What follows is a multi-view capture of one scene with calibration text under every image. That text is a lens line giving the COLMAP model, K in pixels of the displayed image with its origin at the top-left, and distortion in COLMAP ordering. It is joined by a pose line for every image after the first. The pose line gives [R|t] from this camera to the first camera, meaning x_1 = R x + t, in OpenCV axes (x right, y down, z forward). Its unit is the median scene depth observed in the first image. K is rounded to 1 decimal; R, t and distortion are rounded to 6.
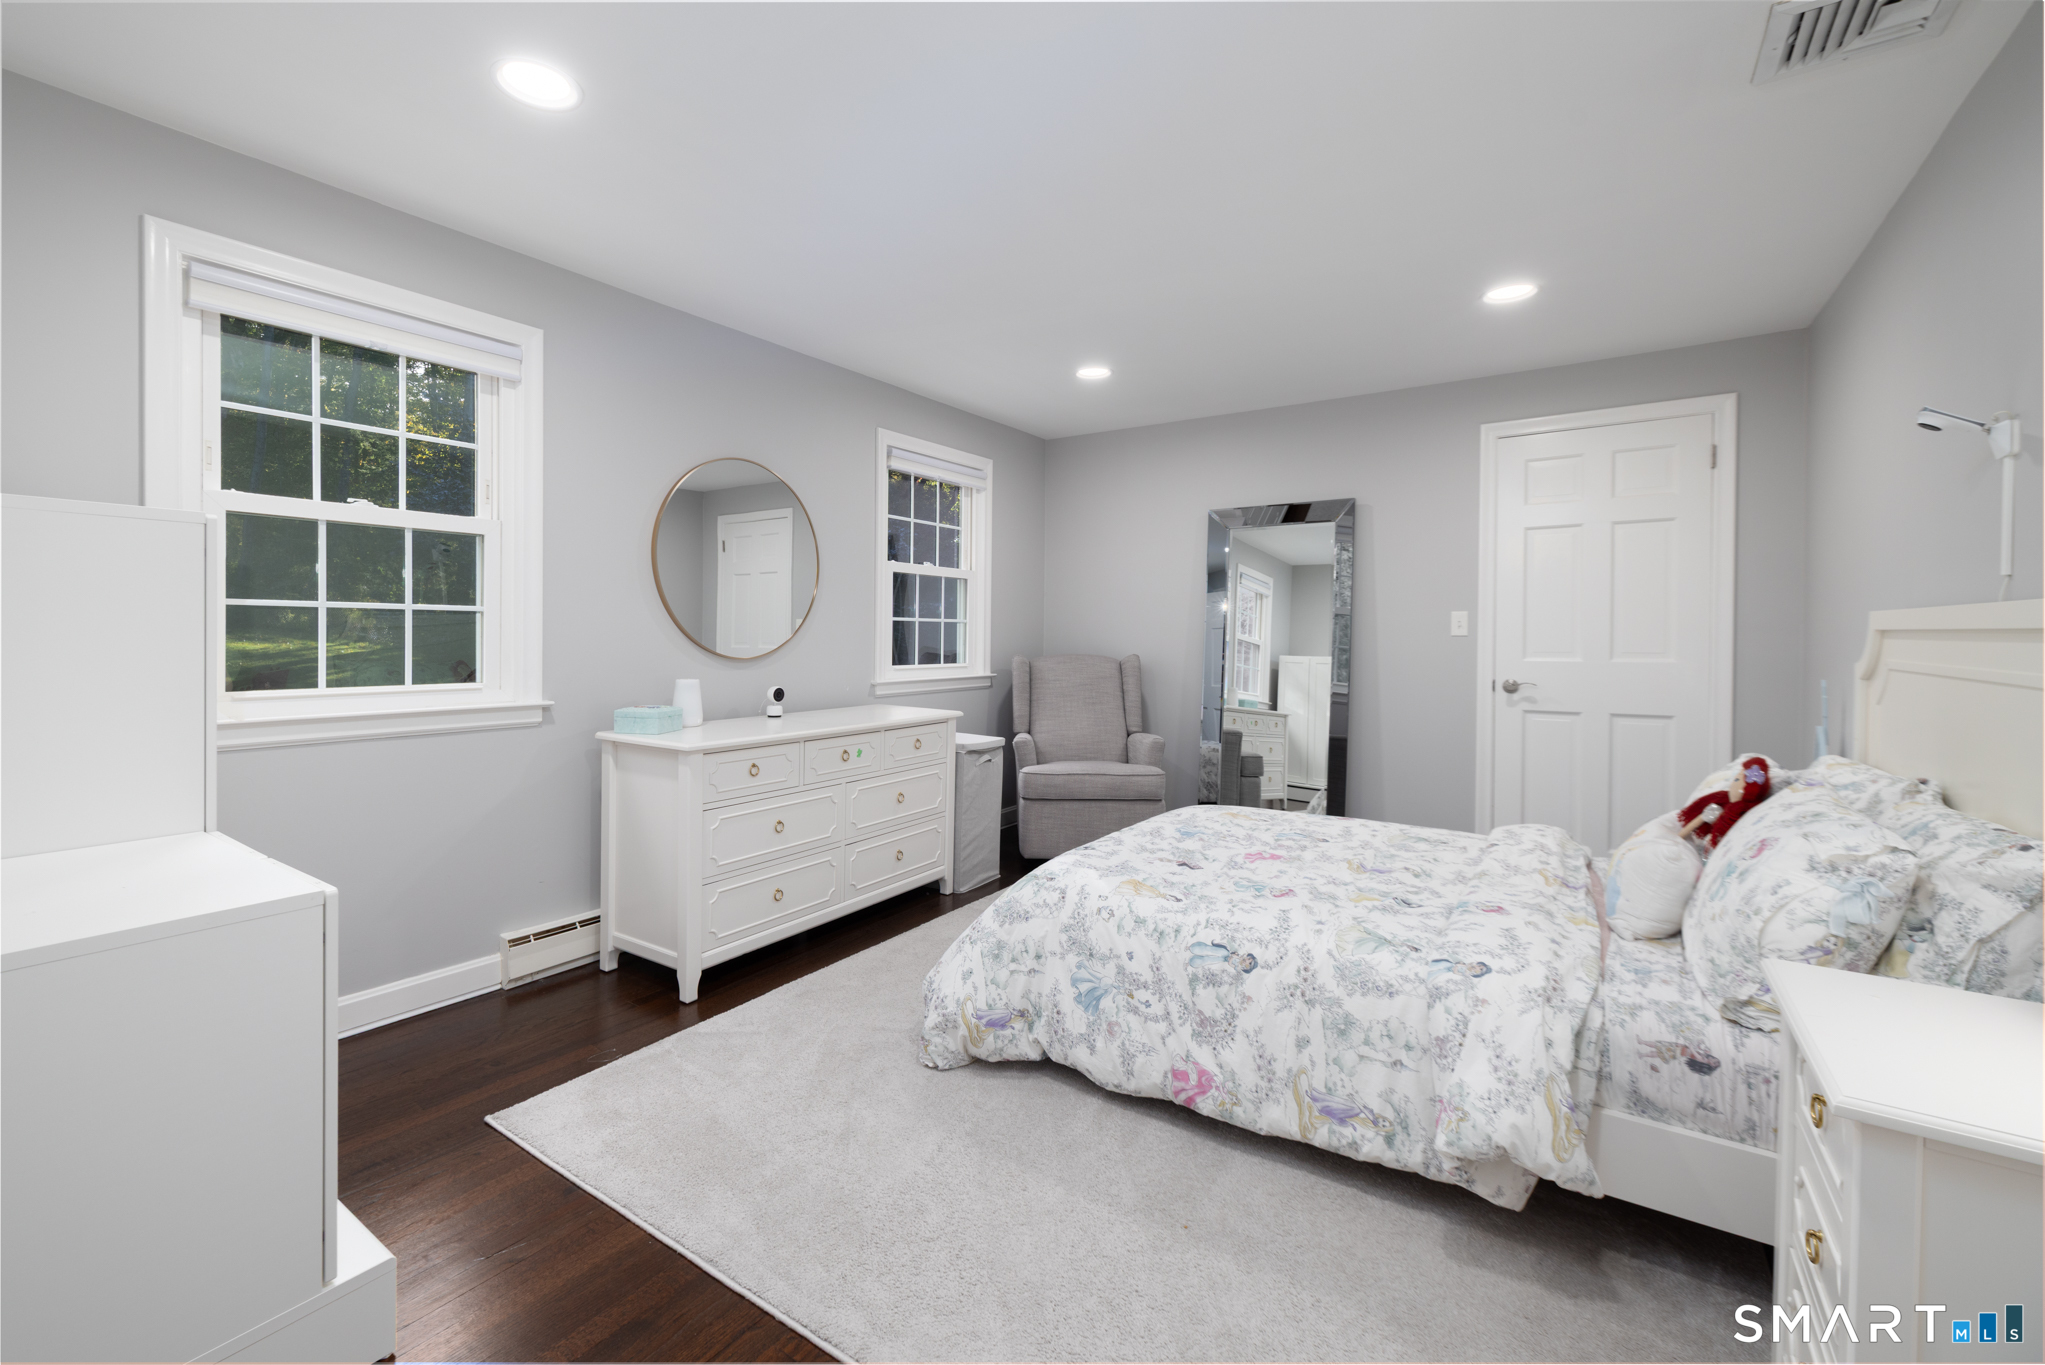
lens RADIAL K [[867.9, 0, 996.1], [0, 867.9, 641.0], [0, 0, 1]] dist [0.002126, -0.000355]
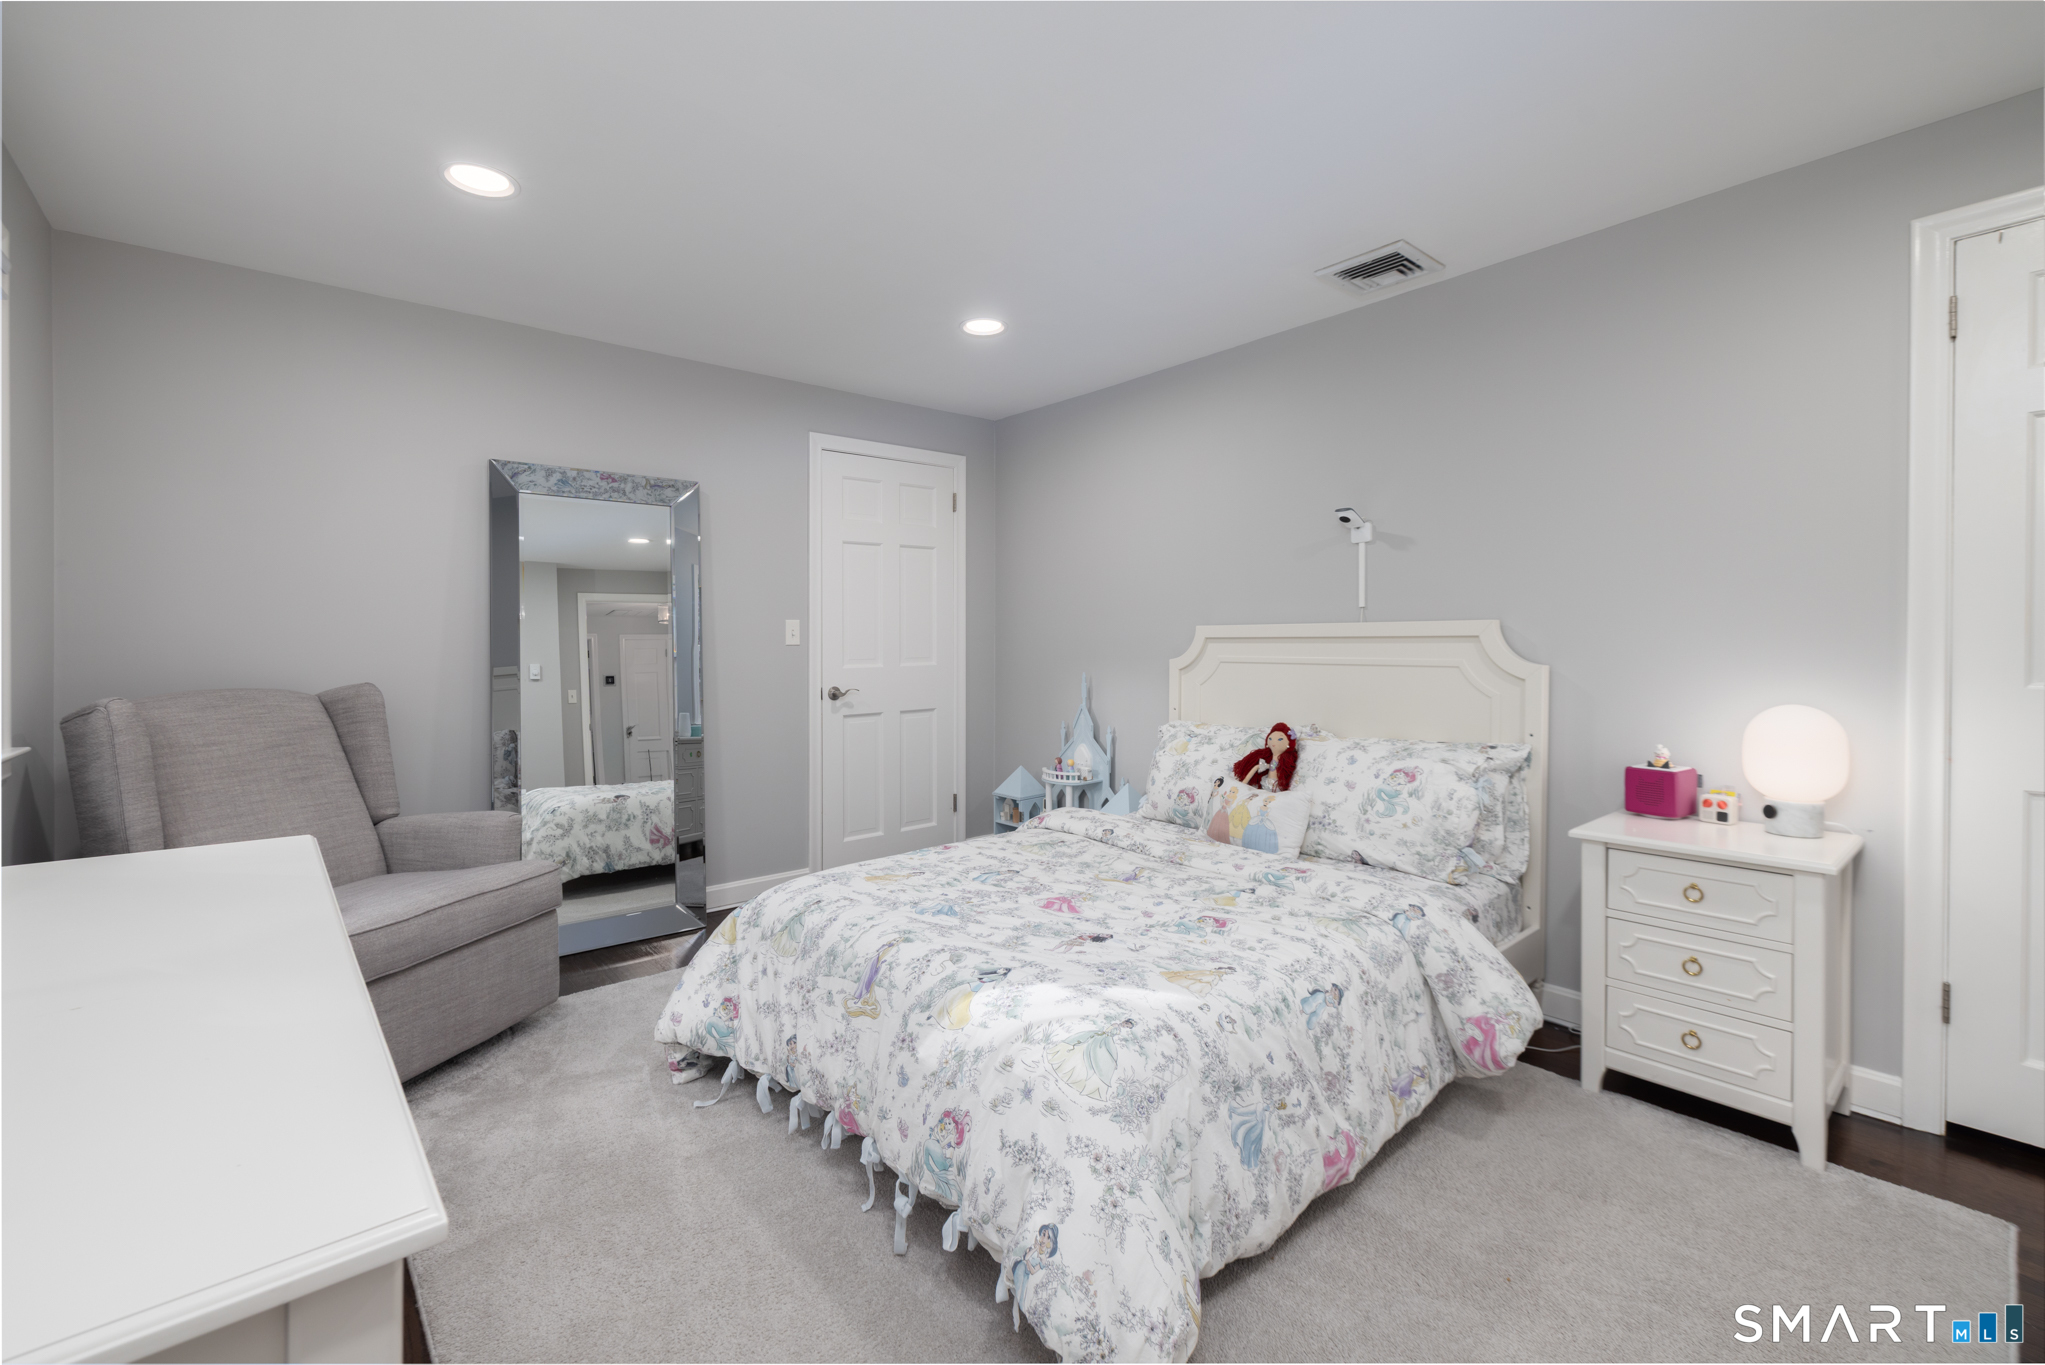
lens RADIAL K [[853.6, 0, 1018.0], [0, 853.6, 652.7], [0, 0, 1]] dist [-0.002914, -0.000302]
pose [[0.263848, -0.018590, 0.964385, -0.367972], [0.016156, 0.999759, 0.014851, -0.008745], [-0.964429, 0.011662, 0.264084, 0.587134]]
